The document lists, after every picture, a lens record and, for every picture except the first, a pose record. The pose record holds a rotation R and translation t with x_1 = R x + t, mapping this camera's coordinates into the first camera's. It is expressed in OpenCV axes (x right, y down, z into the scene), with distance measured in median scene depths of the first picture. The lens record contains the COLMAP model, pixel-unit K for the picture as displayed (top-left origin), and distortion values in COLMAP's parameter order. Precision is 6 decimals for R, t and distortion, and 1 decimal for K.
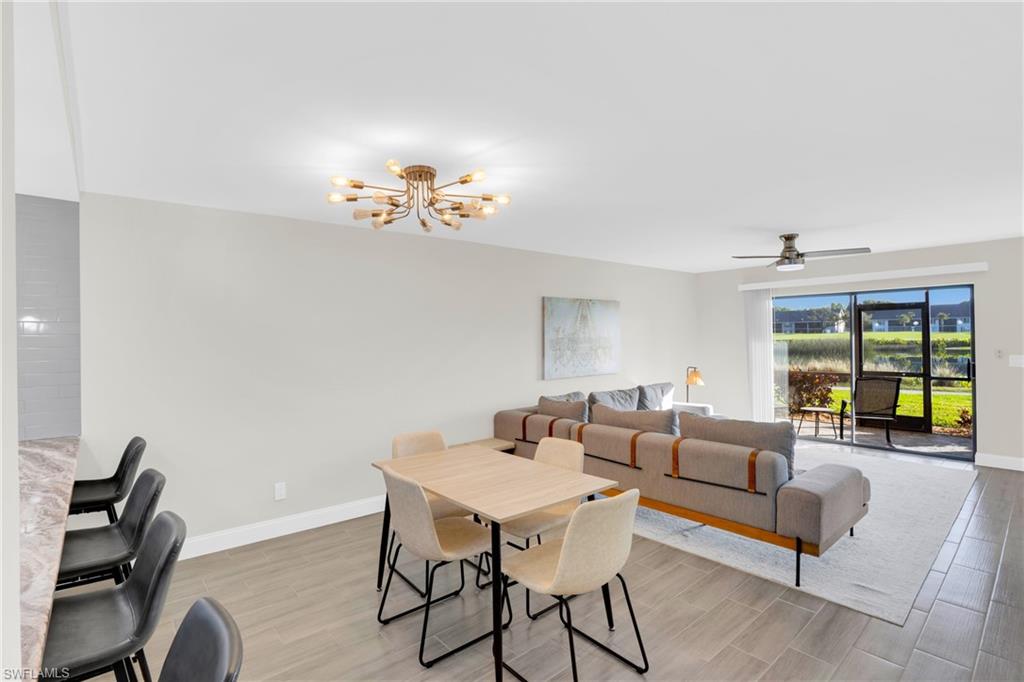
lens RADIAL K [[498.4, 0, 512.0], [0, 498.4, 341.0], [0, 0, 1]] dist [-0.019397, -0.000034]
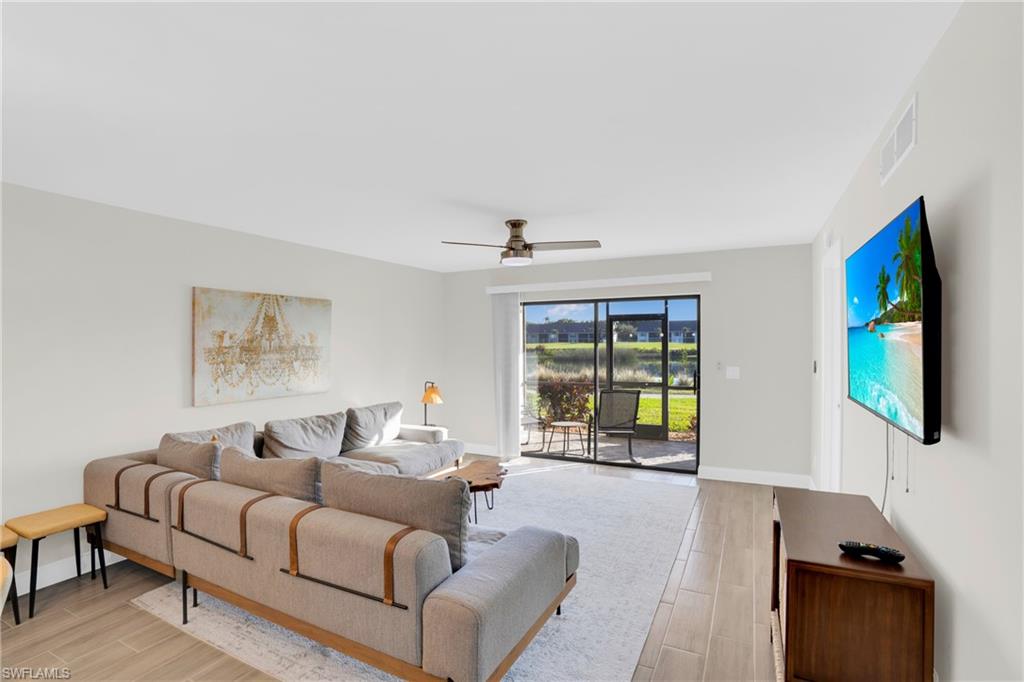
lens RADIAL K [[474.1, 0, 512.0], [0, 474.1, 341.0], [0, 0, 1]] dist [-0.061928, 0.000087]
pose [[0.933829, 0.005632, 0.357675, 0.235507], [0.001200, 0.999821, -0.018877, -0.000887], [-0.357718, 0.018057, 0.933655, 0.233971]]
